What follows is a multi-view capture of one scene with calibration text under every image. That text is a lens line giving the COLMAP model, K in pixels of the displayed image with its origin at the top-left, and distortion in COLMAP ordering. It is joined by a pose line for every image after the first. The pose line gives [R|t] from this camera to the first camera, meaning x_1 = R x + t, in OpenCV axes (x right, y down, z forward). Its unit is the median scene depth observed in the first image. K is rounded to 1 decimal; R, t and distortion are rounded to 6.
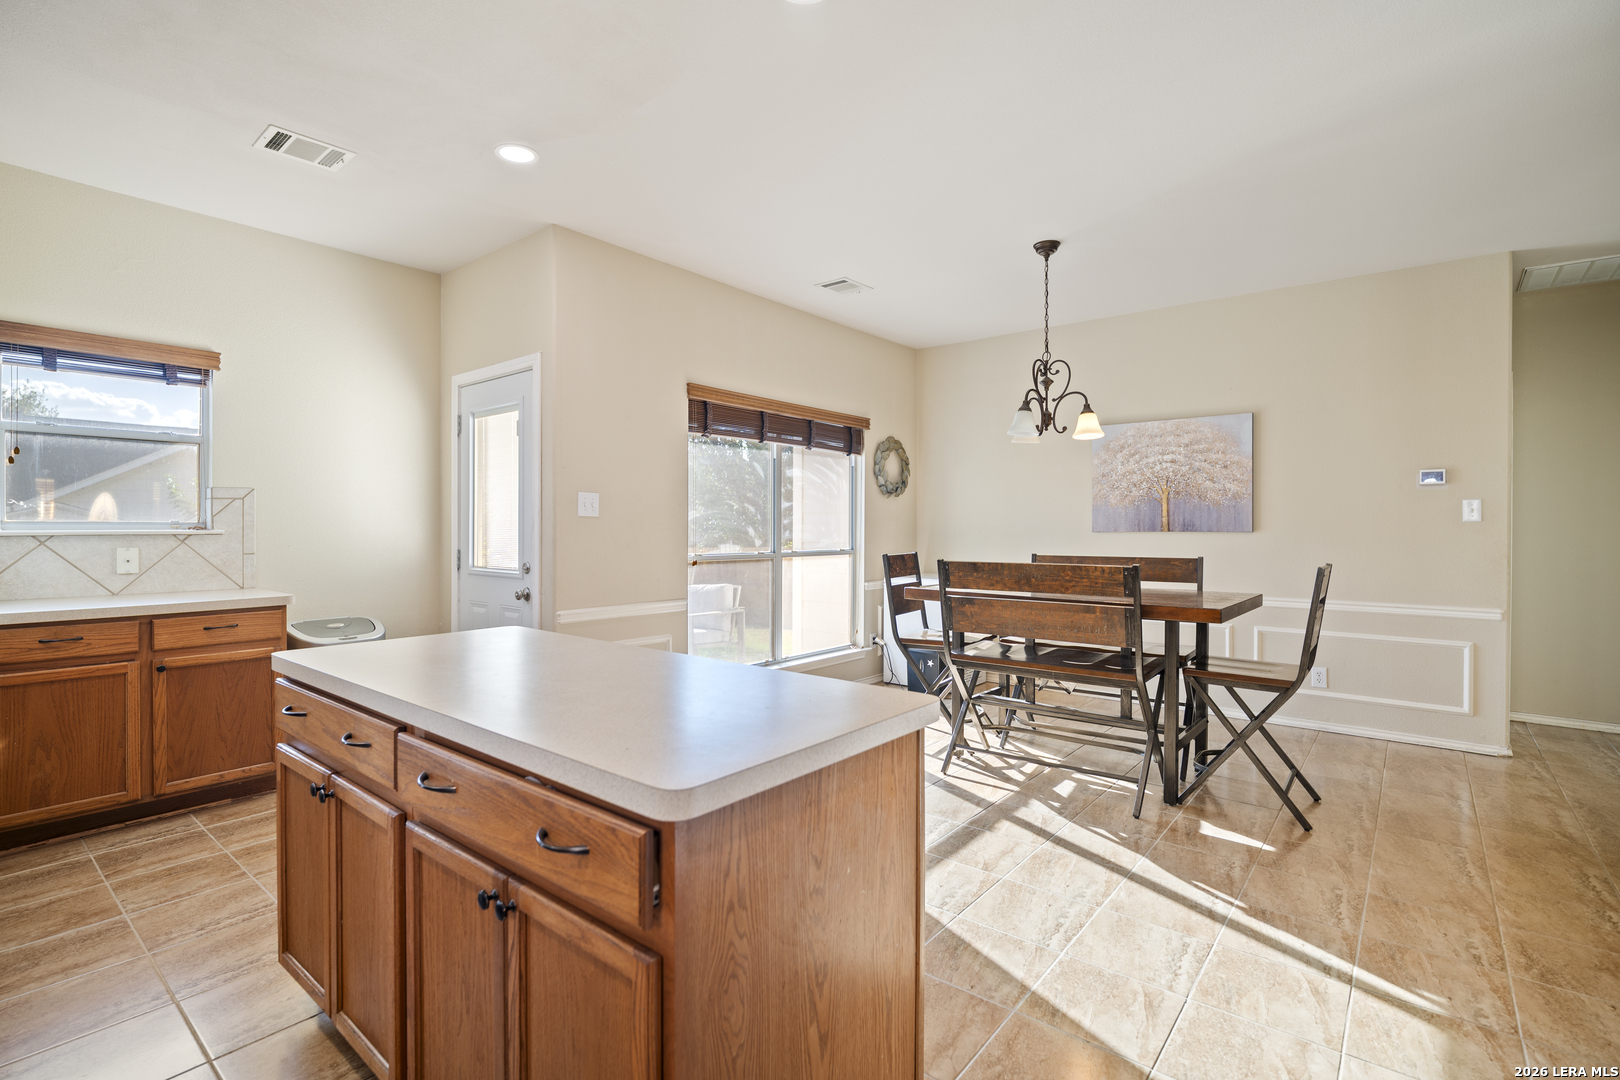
lens RADIAL K [[745.5, 0, 819.7], [0, 745.5, 536.8], [0, 0, 1]] dist [-0.003789, -0.000733]
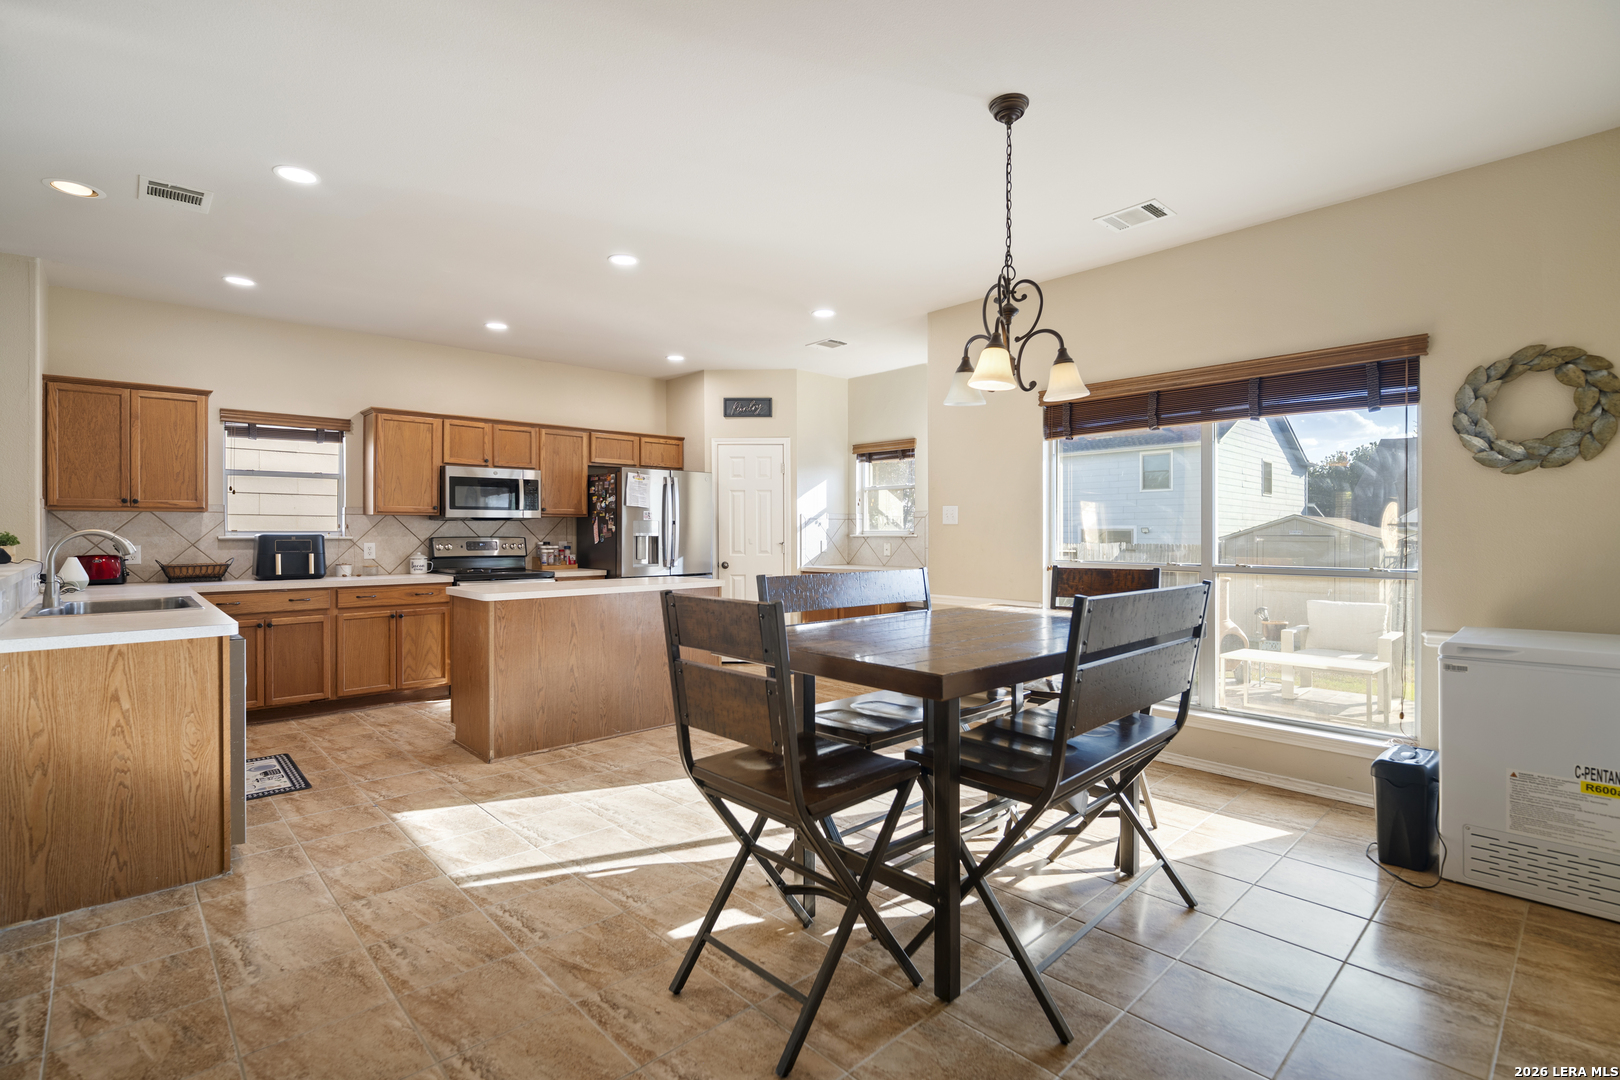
lens RADIAL K [[745.5, 0, 806.3], [0, 745.5, 542.9], [0, 0, 1]] dist [-0.003789, -0.000733]
pose [[-0.136114, 0.009279, -0.990650, 1.588864], [-0.014208, 0.999835, 0.011317, -0.011389], [0.990591, 0.015616, -0.135959, 1.479756]]
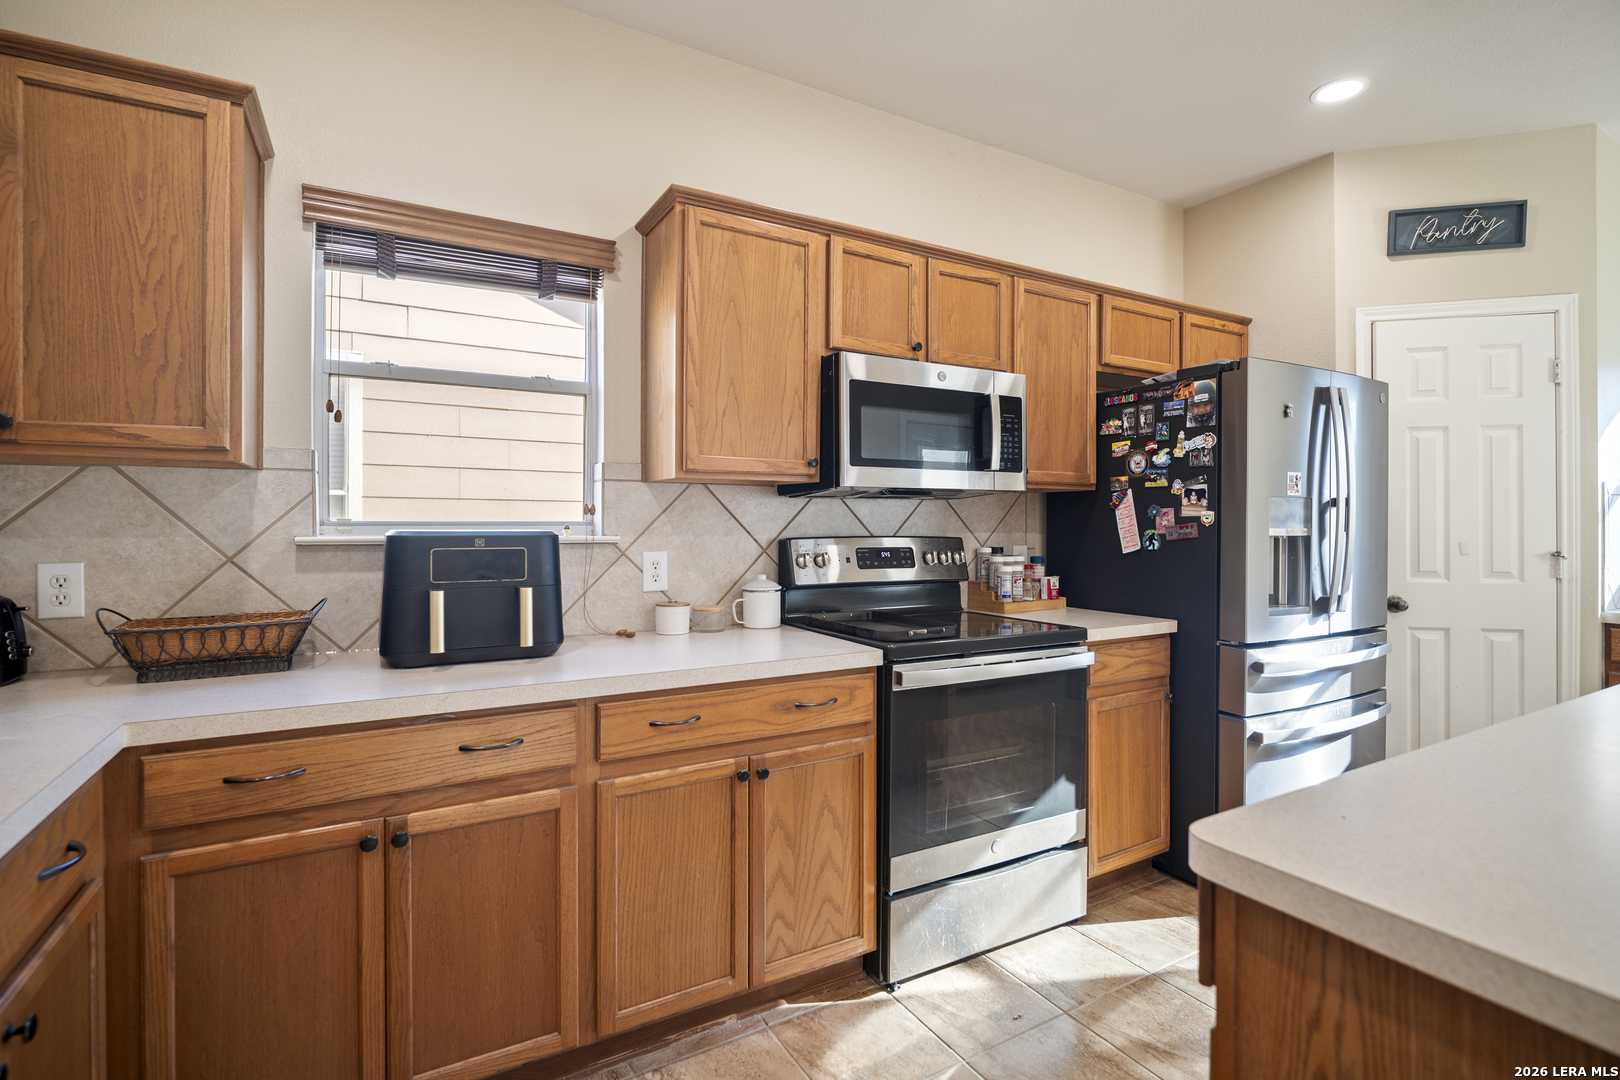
lens RADIAL K [[745.5, 0, 810.1], [0, 745.5, 534.6], [0, 0, 1]] dist [-0.003789, -0.000733]
pose [[-0.337981, 0.008494, -0.941115, 1.111502], [-0.015973, 0.999763, 0.014760, -0.008757], [0.941017, 0.020021, -0.337766, 1.052737]]
